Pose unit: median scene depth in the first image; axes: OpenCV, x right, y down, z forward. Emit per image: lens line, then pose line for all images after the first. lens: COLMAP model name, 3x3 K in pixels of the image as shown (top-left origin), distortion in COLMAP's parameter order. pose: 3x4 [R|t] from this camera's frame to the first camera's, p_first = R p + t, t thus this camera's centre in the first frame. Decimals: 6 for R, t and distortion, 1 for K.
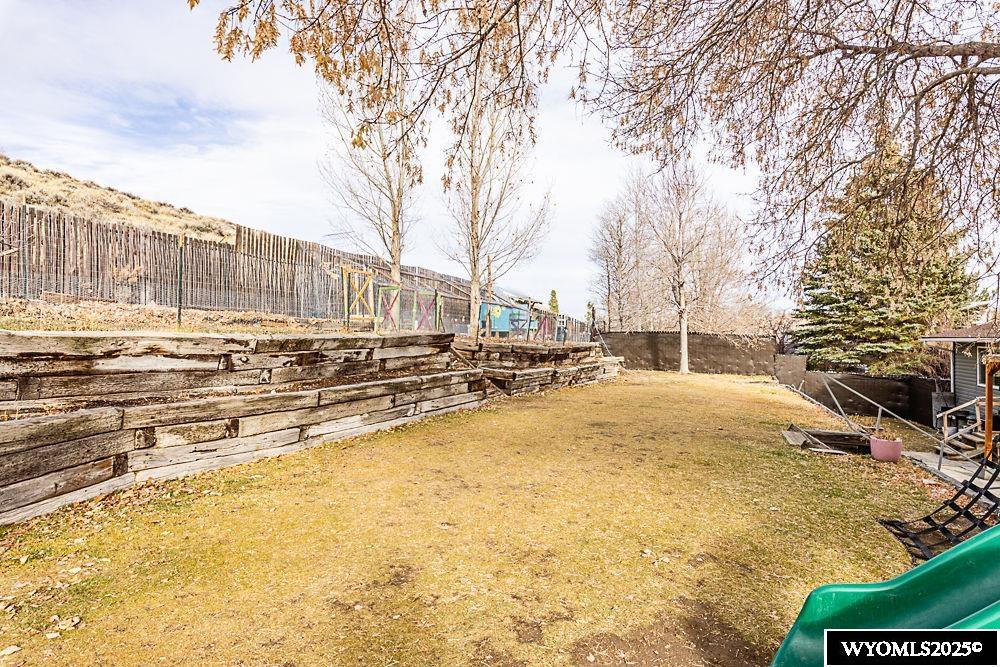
lens RADIAL K [[531.9, 0, 498.9], [0, 531.9, 331.4], [0, 0, 1]] dist [0.001392, 0.000169]
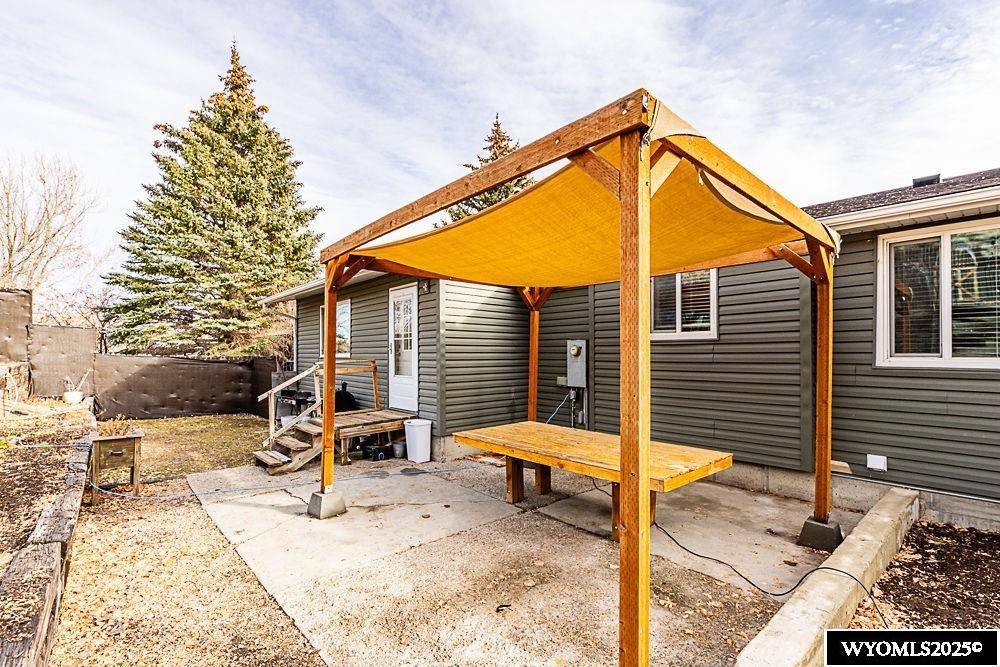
lens RADIAL K [[437.2, 0, 493.6], [0, 437.2, 357.6], [0, 0, 1]] dist [-0.001225, -0.000023]
pose [[0.461297, -0.001426, 0.887244, 0.365886], [-0.006104, 0.999970, 0.004781, 0.077778], [-0.887225, -0.007621, 0.461275, 0.392521]]
